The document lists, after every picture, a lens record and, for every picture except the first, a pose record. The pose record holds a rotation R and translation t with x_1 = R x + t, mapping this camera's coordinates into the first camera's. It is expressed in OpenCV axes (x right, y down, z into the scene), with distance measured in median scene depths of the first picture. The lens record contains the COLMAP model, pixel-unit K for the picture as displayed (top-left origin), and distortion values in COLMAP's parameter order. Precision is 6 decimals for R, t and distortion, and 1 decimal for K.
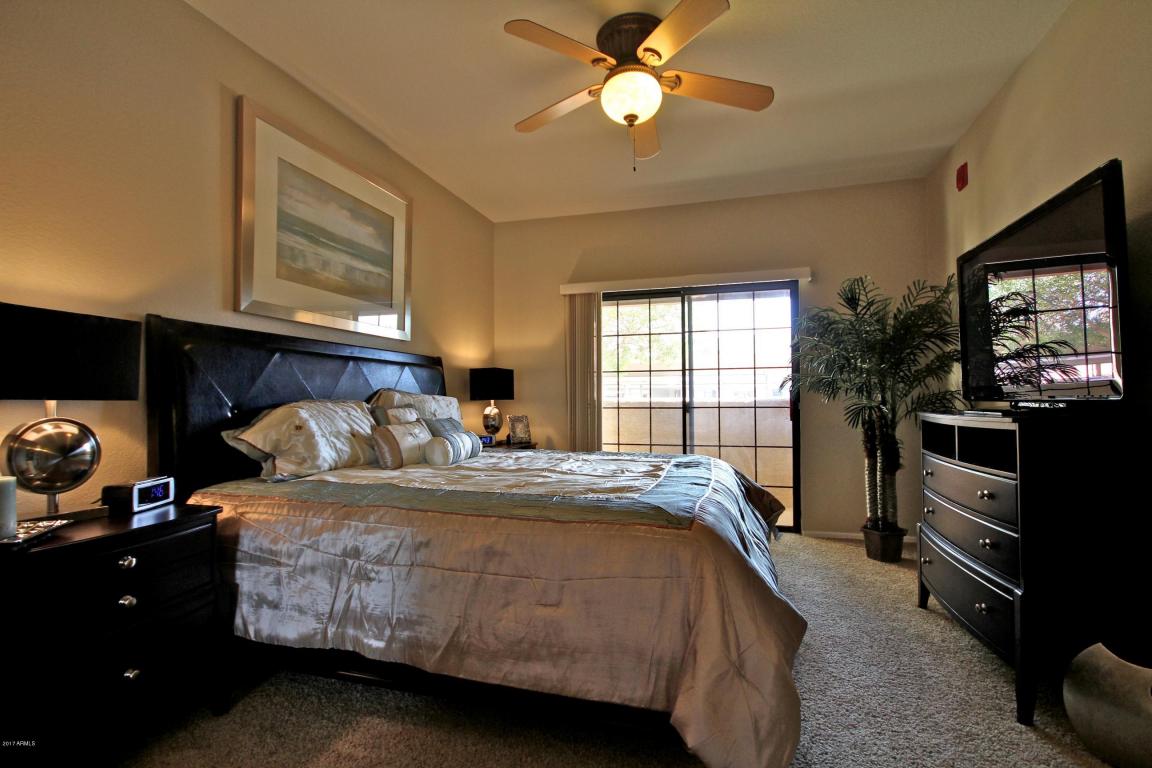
lens RADIAL K [[535.0, 0, 578.0], [0, 535.0, 391.1], [0, 0, 1]] dist [-0.000349, -0.000162]
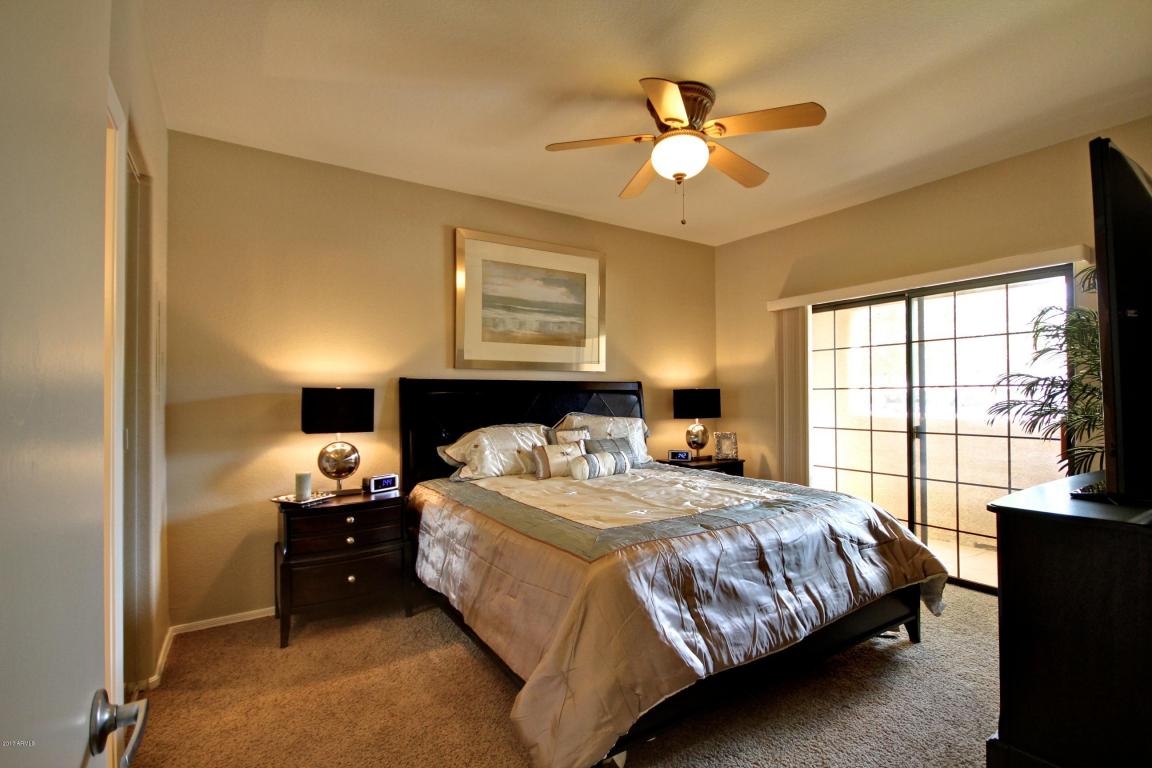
lens RADIAL K [[535.0, 0, 574.6], [0, 535.0, 391.9], [0, 0, 1]] dist [-0.000349, -0.000162]
pose [[0.765150, -0.004326, -0.643837, 0.563204], [0.014450, 0.999841, 0.010454, -0.082354], [0.643690, -0.017302, 0.765091, 0.032440]]
